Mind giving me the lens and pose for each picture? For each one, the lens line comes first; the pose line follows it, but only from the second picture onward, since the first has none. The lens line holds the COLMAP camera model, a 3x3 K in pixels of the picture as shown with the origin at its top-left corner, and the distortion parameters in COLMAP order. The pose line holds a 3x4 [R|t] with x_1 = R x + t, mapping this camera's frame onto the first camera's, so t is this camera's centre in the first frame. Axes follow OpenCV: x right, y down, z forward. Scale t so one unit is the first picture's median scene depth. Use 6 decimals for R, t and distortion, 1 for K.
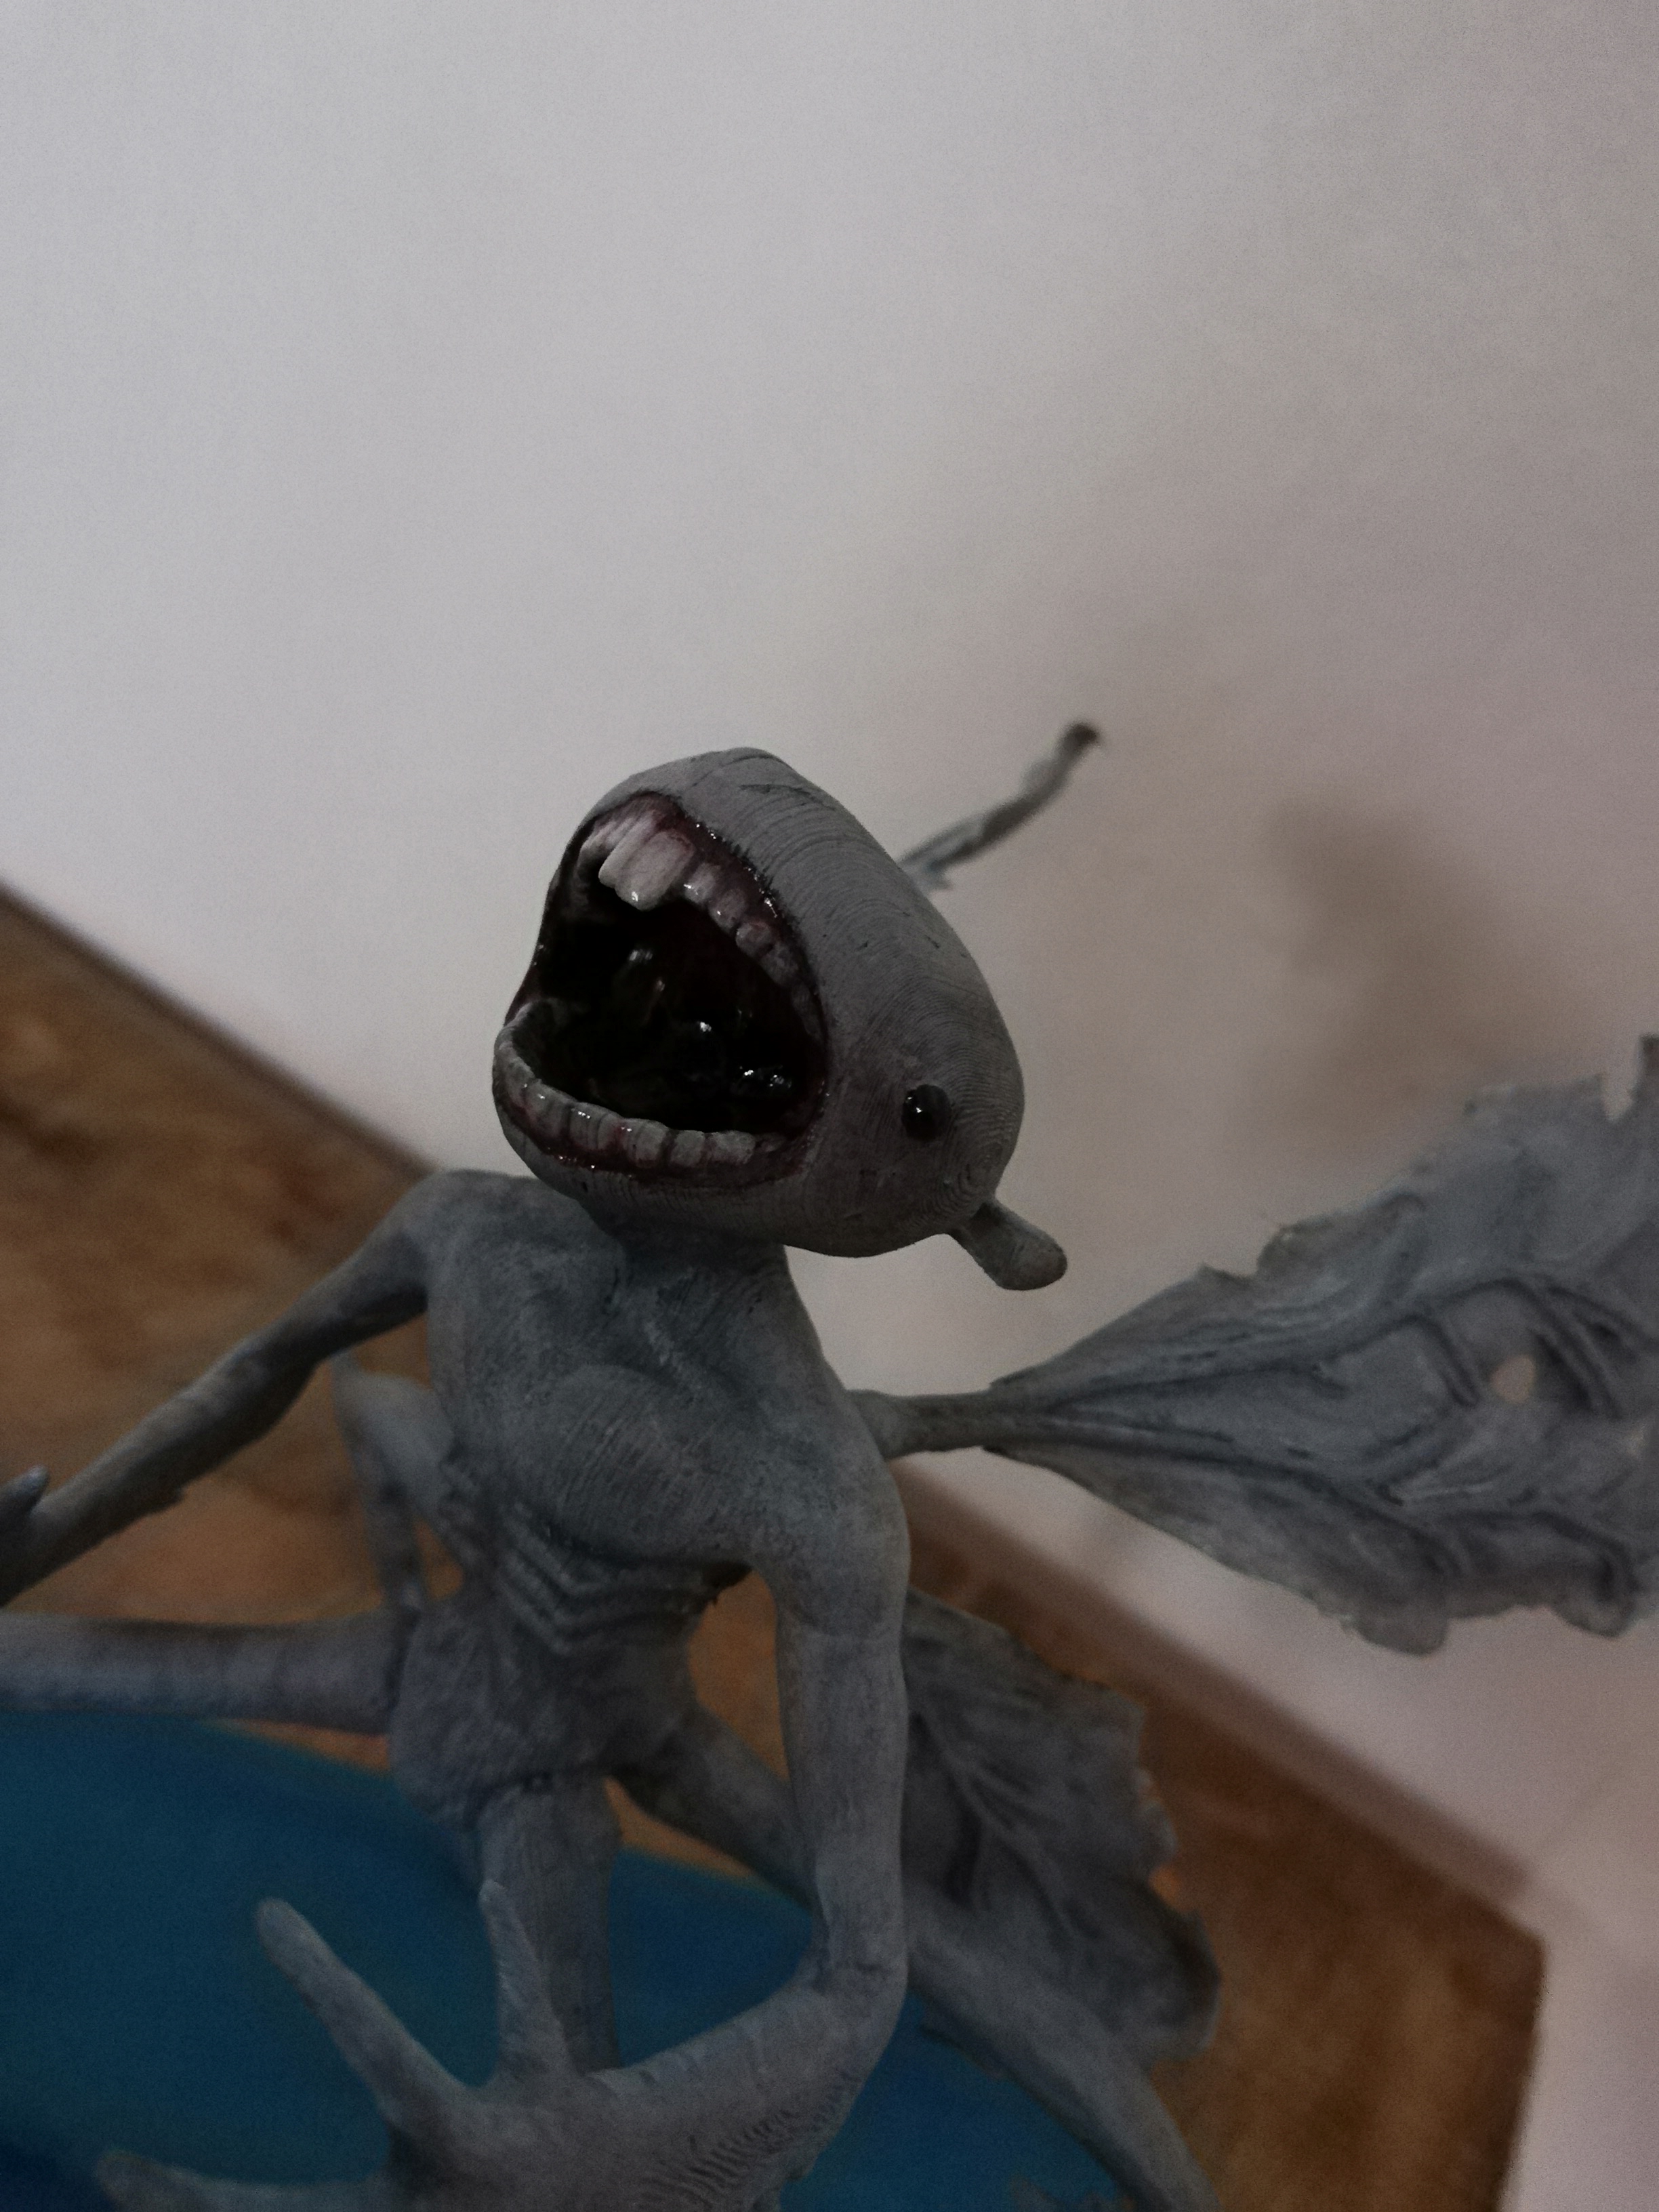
lens RADIAL K [[2118.0, 0, 829.5], [0, 2118.0, 1106.0], [0, 0, 1]] dist [0.184089, -0.910234]
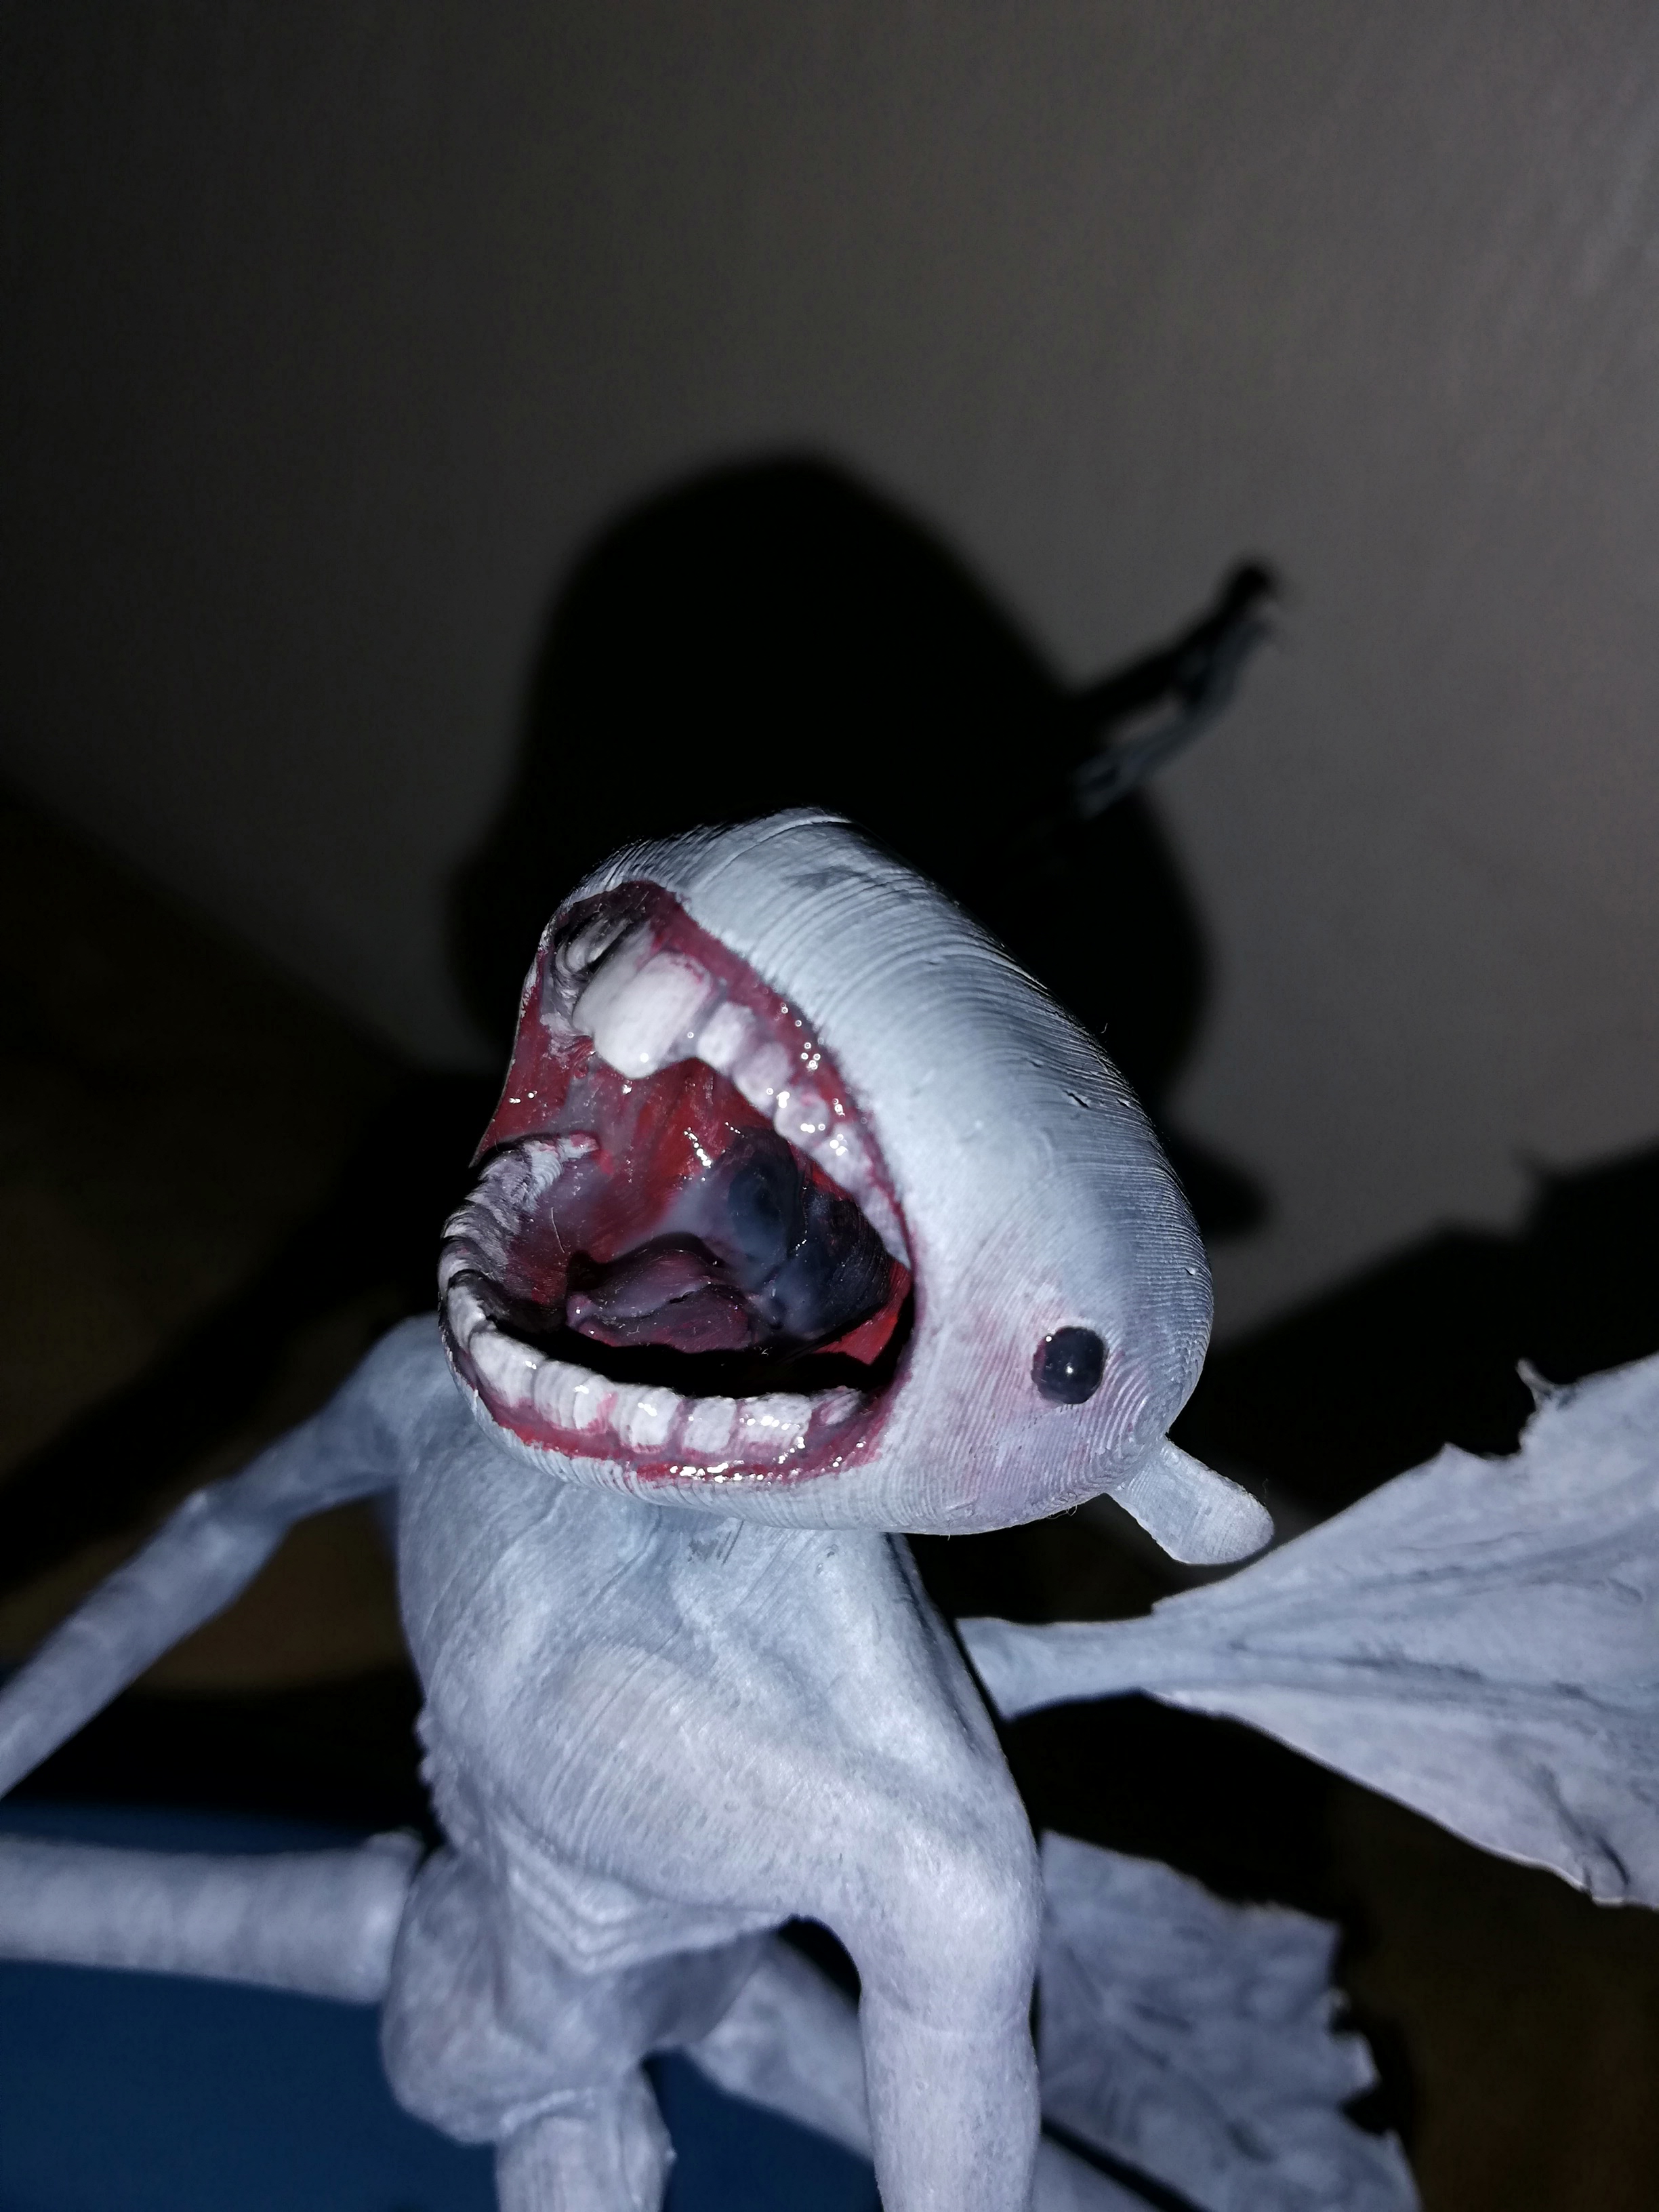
lens RADIAL K [[2118.0, 0, 829.5], [0, 2118.0, 1106.0], [0, 0, 1]] dist [0.184089, -0.910234]
pose [[0.998091, -0.005875, -0.061488, 0.011413], [0.010922, 0.996567, 0.082061, -0.122124], [0.060795, -0.082576, 0.994729, 0.314475]]
